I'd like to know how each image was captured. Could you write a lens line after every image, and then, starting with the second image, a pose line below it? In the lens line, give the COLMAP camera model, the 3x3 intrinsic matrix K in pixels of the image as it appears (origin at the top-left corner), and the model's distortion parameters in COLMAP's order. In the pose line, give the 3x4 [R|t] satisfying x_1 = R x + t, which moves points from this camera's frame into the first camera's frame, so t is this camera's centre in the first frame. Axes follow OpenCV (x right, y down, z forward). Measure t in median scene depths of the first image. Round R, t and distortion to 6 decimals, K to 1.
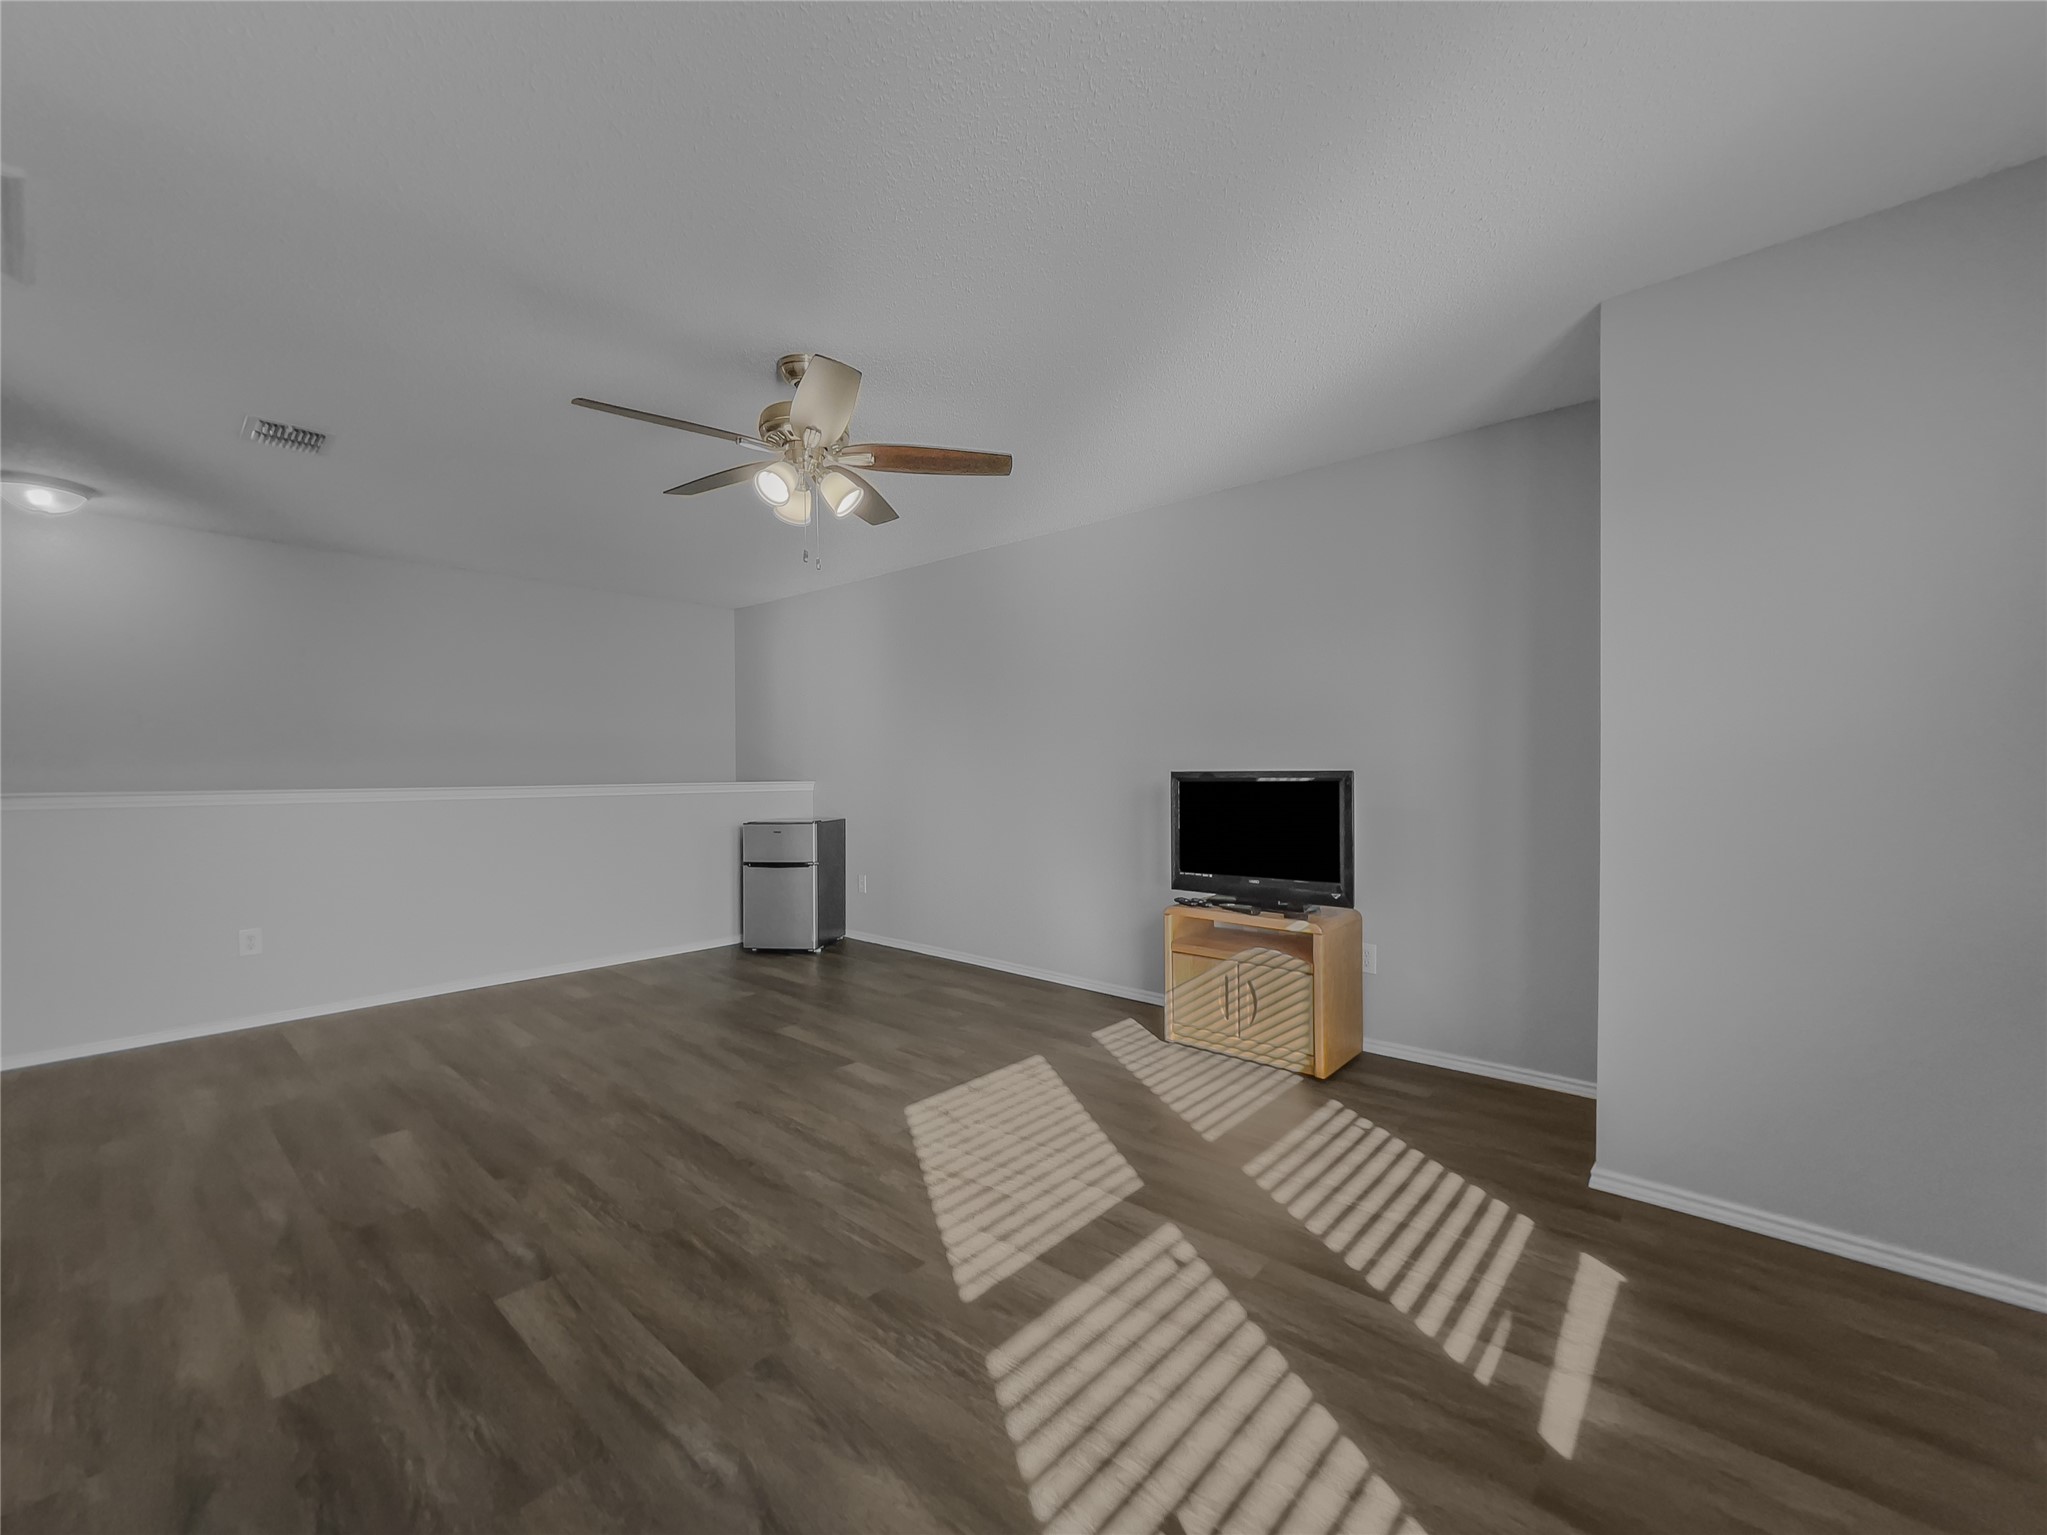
lens RADIAL K [[843.9, 0, 1025.6], [0, 843.9, 760.4], [0, 0, 1]] dist [0.000705, -0.000708]
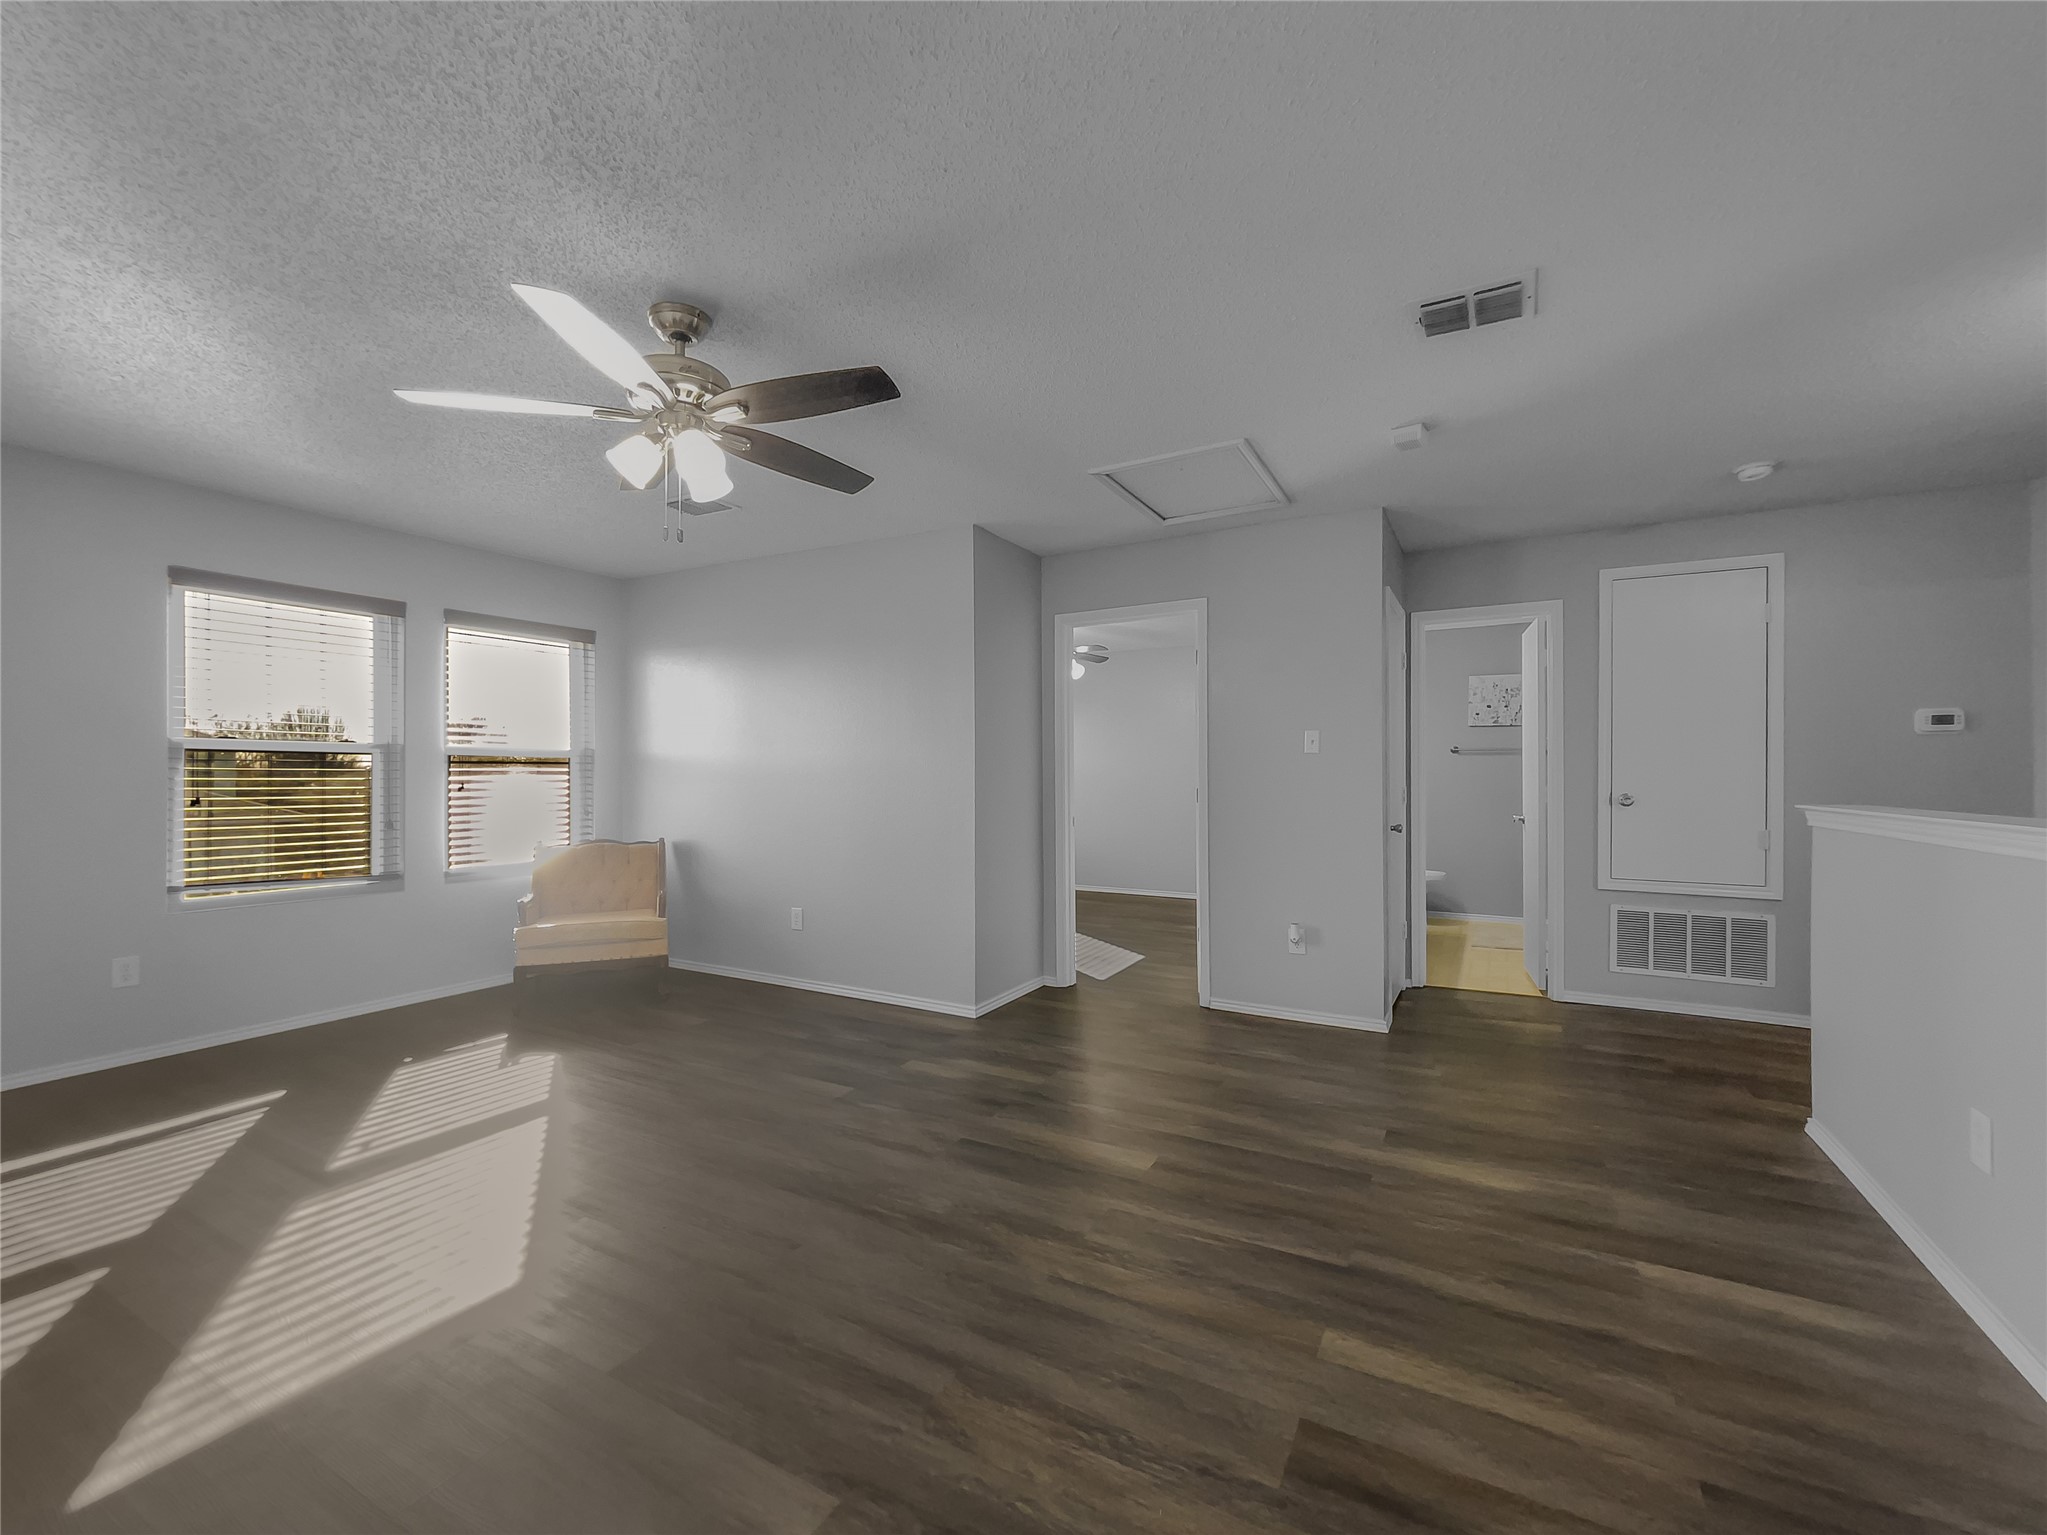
lens RADIAL K [[843.9, 0, 1036.0], [0, 843.9, 778.9], [0, 0, 1]] dist [0.000705, -0.000708]
pose [[-0.974656, 0.000750, -0.223707, -0.486741], [0.001218, 0.999997, -0.001953, 0.014159], [0.223705, -0.002176, -0.974654, 2.219654]]
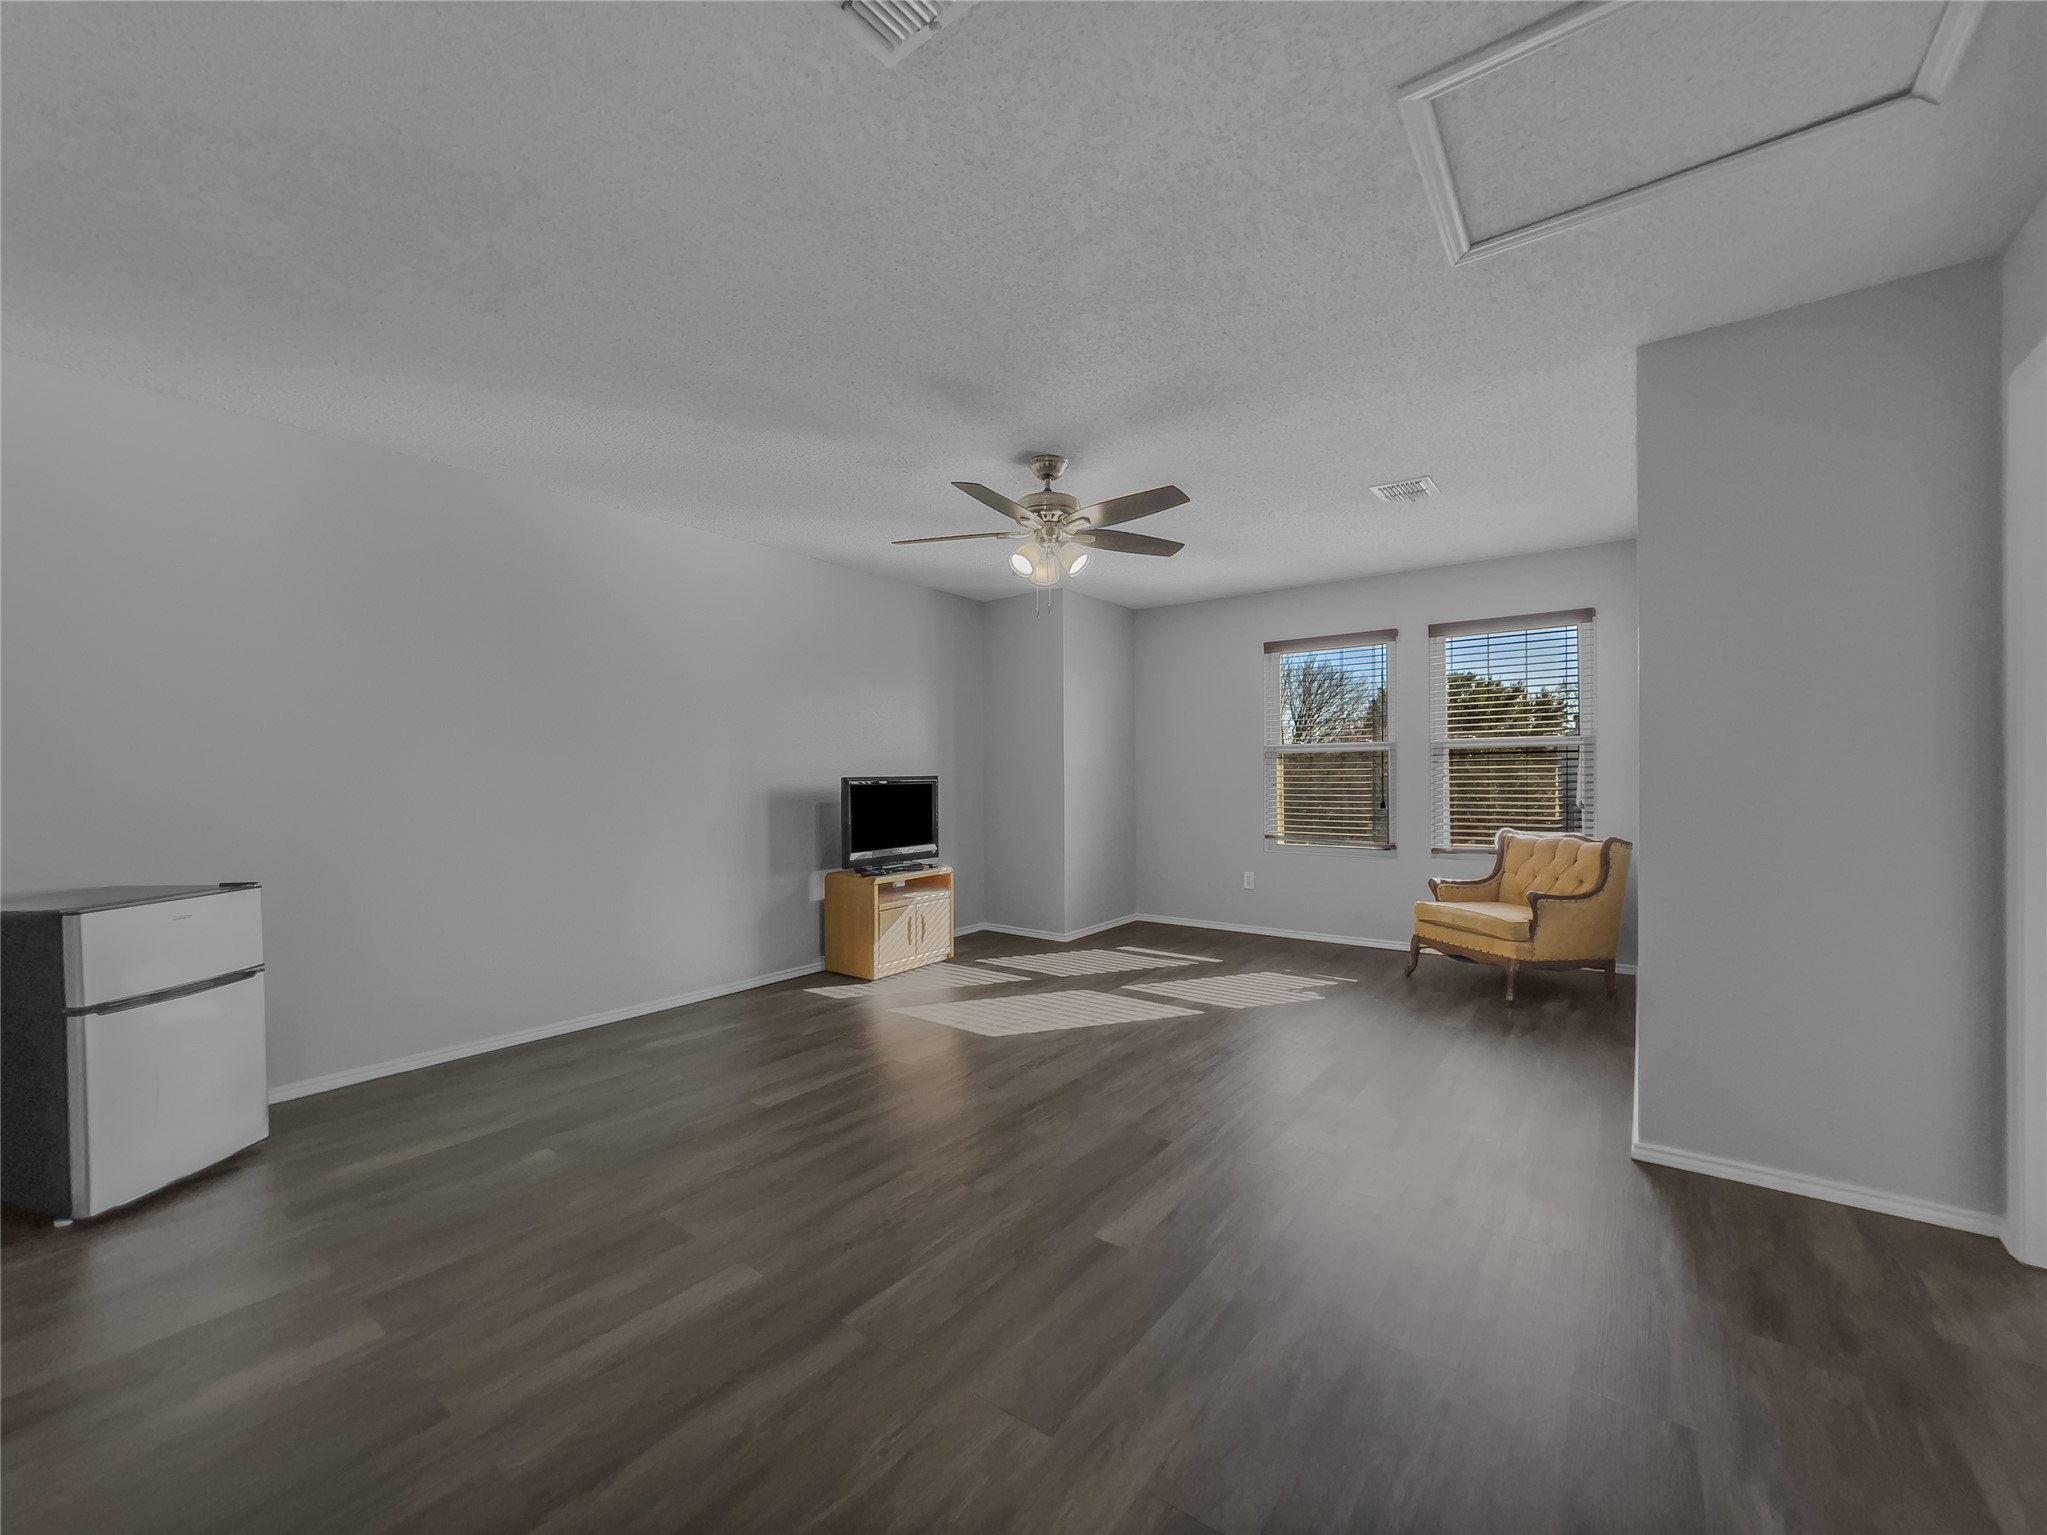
lens RADIAL K [[843.9, 0, 1028.1], [0, 843.9, 777.3], [0, 0, 1]] dist [0.000705, -0.000708]
pose [[-0.079770, -0.006843, 0.996790, -1.796542], [0.005779, 0.999956, 0.007328, 0.006444], [-0.996797, 0.006345, -0.079727, 1.319558]]
